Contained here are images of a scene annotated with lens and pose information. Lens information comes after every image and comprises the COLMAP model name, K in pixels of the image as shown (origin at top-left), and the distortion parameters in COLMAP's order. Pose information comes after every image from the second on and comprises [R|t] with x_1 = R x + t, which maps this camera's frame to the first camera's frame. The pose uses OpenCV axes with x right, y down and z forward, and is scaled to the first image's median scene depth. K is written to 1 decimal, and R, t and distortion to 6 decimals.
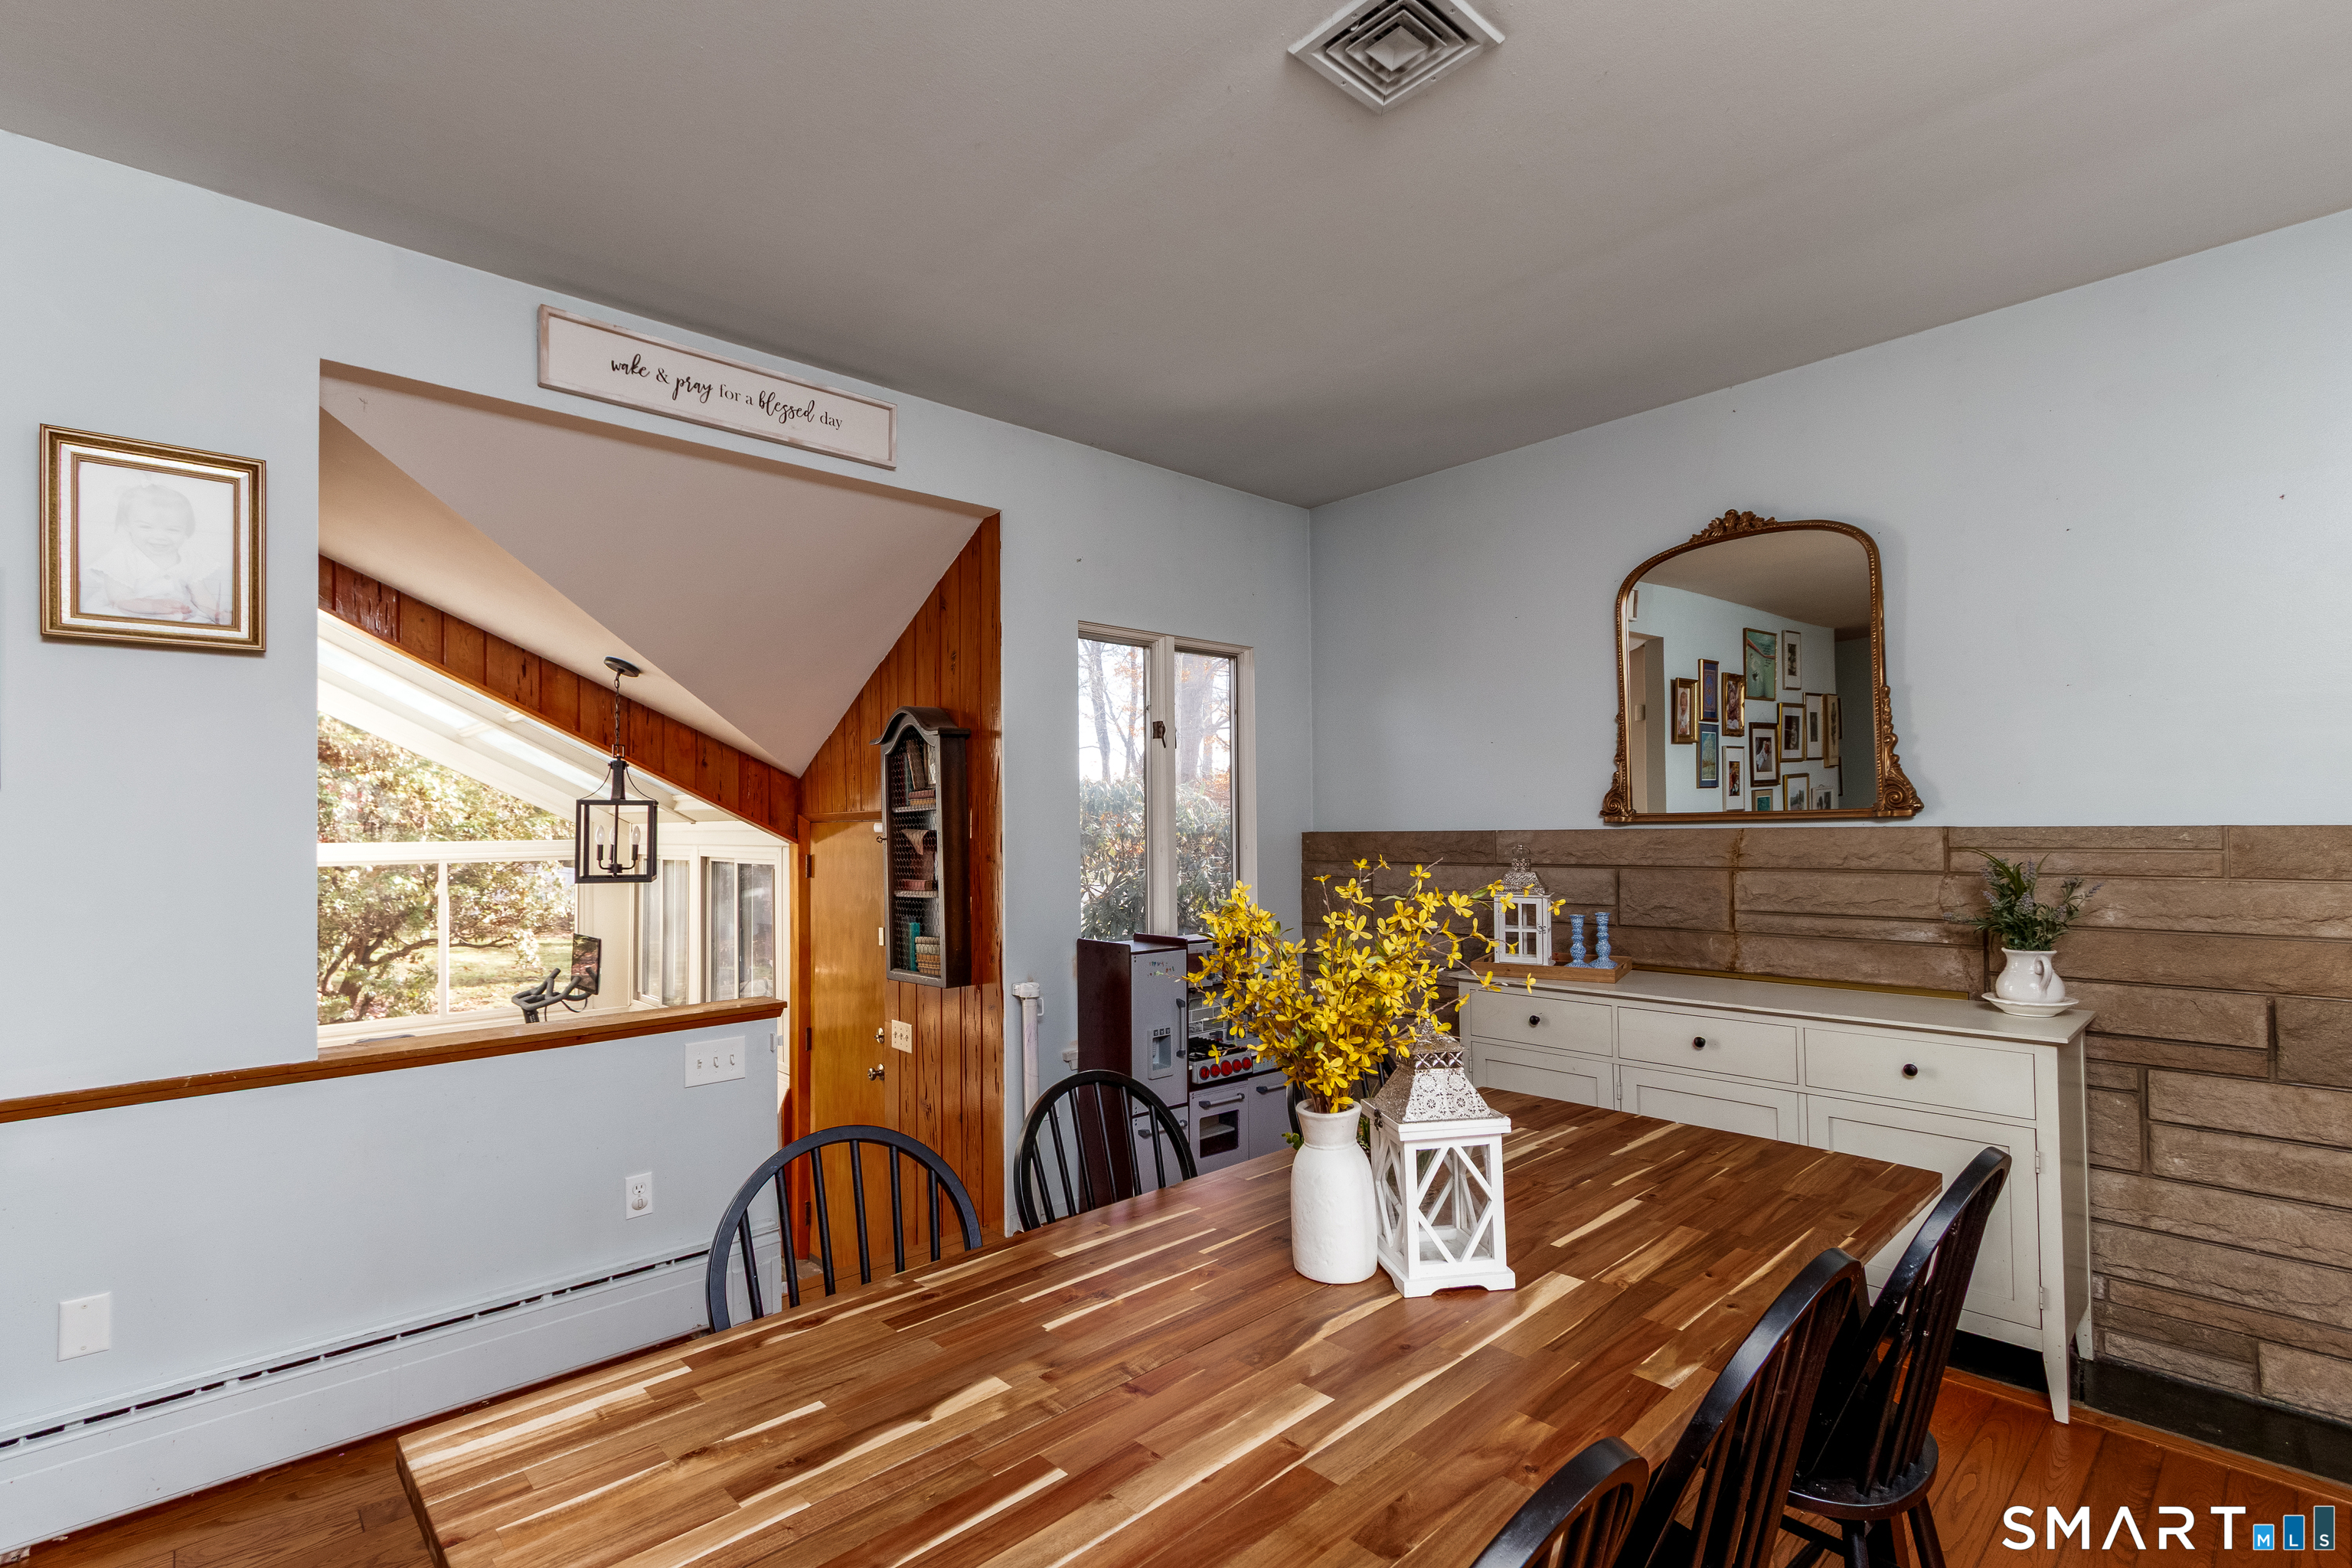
lens RADIAL K [[1078.4, 0, 1166.6], [0, 1078.4, 806.0], [0, 0, 1]] dist [0.007955, -0.003583]
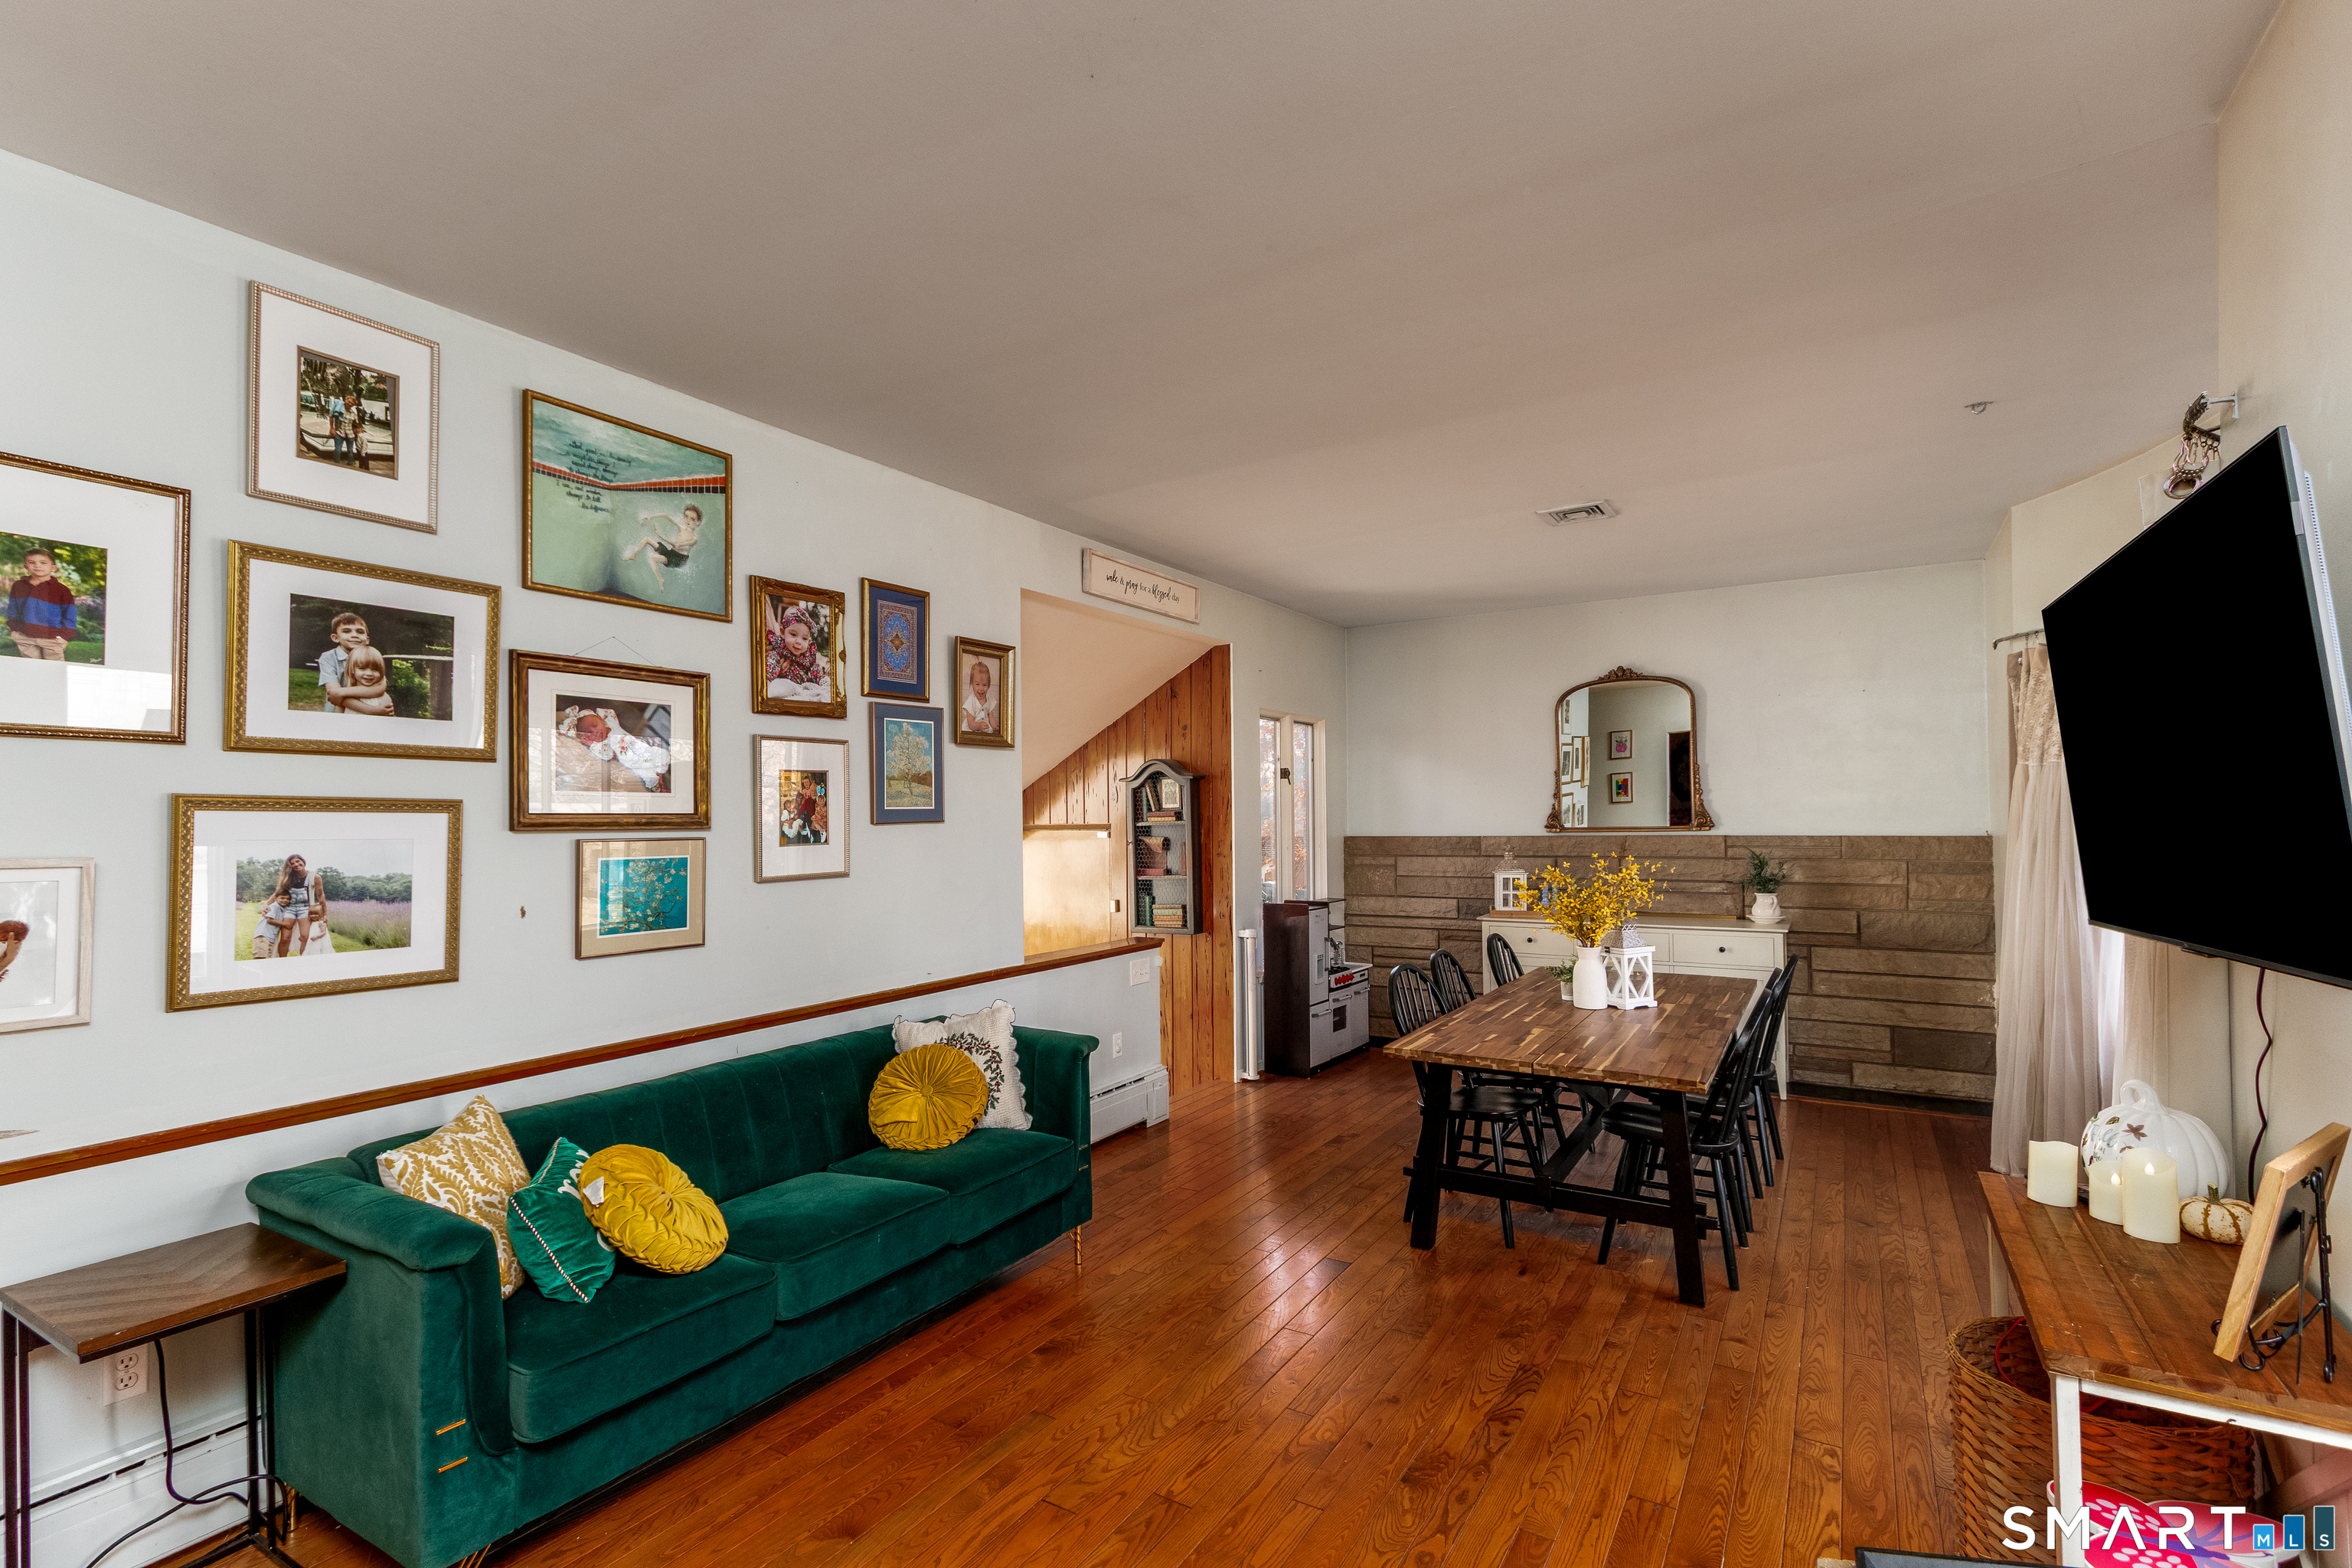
lens RADIAL K [[1078.4, 0, 1166.6], [0, 1078.4, 806.0], [0, 0, 1]] dist [0.007955, -0.003583]
pose [[0.965893, 0.004686, 0.258901, -0.804093], [-0.005978, 0.999973, 0.004201, -0.038093], [-0.258874, -0.005605, 0.965895, -0.675755]]
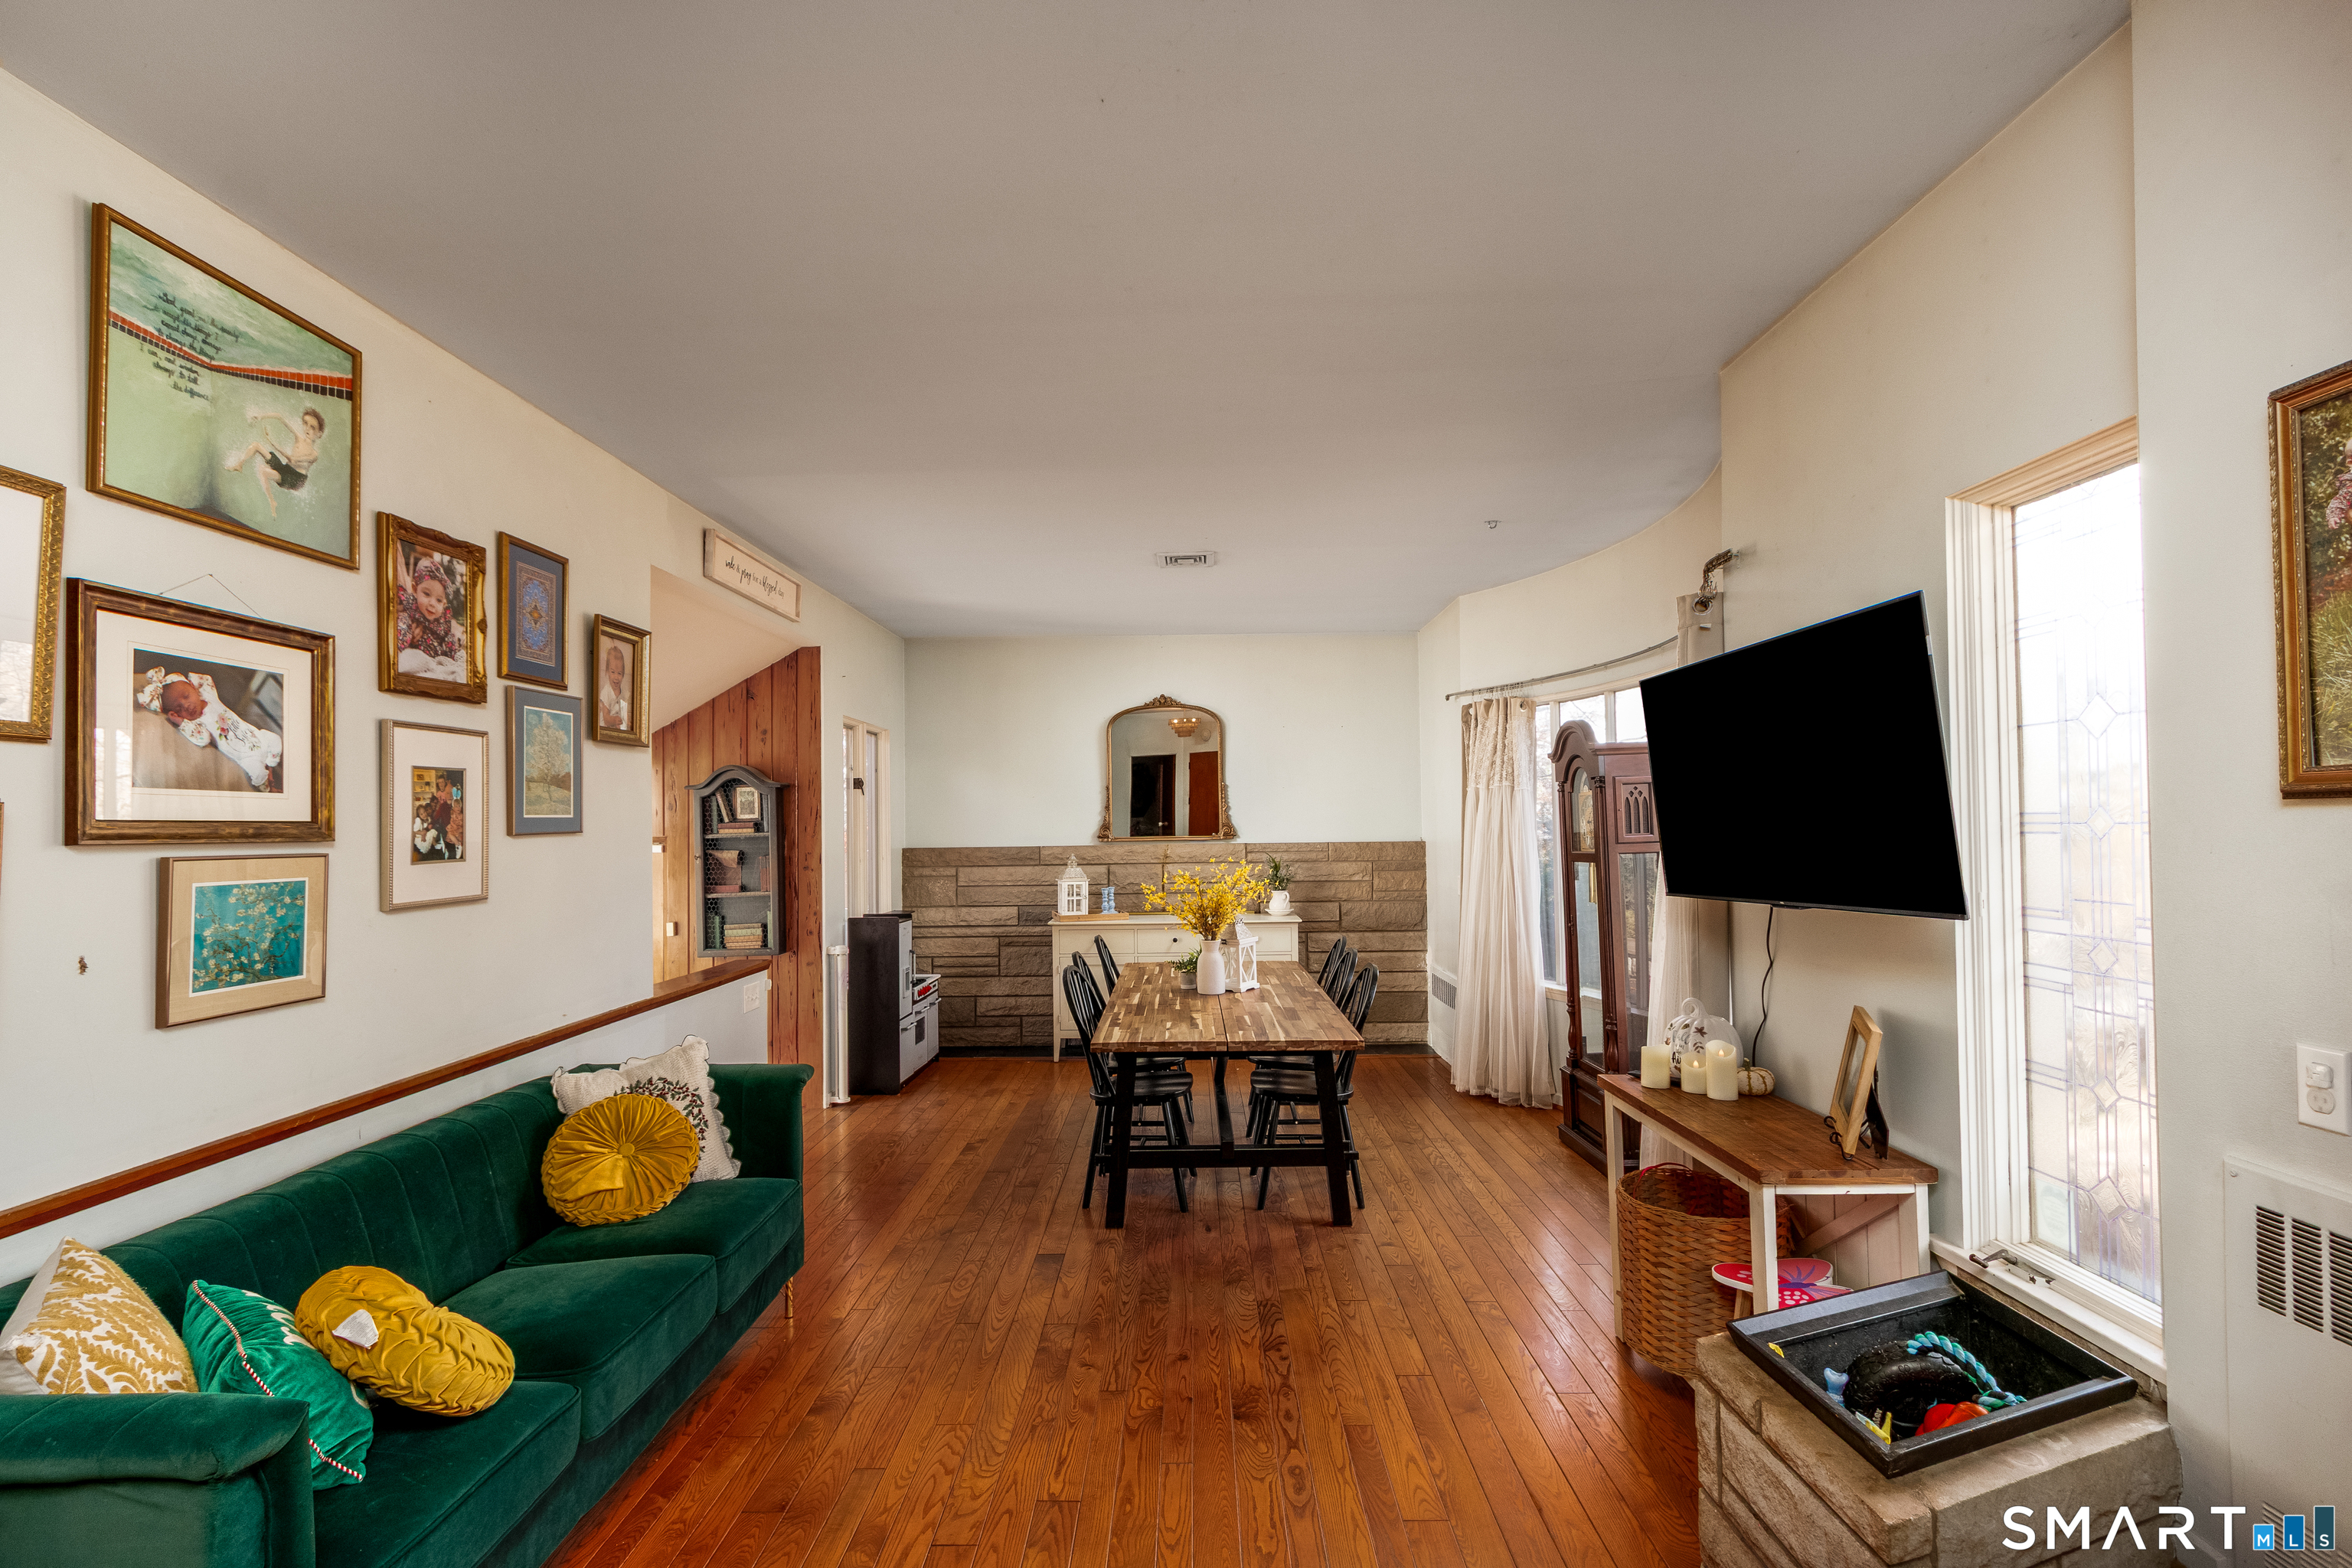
lens RADIAL K [[1078.4, 0, 1166.6], [0, 1078.4, 806.0], [0, 0, 1]] dist [0.007955, -0.003583]
pose [[0.694561, 0.015582, 0.719265, -1.108169], [-0.009186, 0.999876, -0.012790, -0.030527], [-0.719375, 0.002276, 0.694618, -0.533731]]
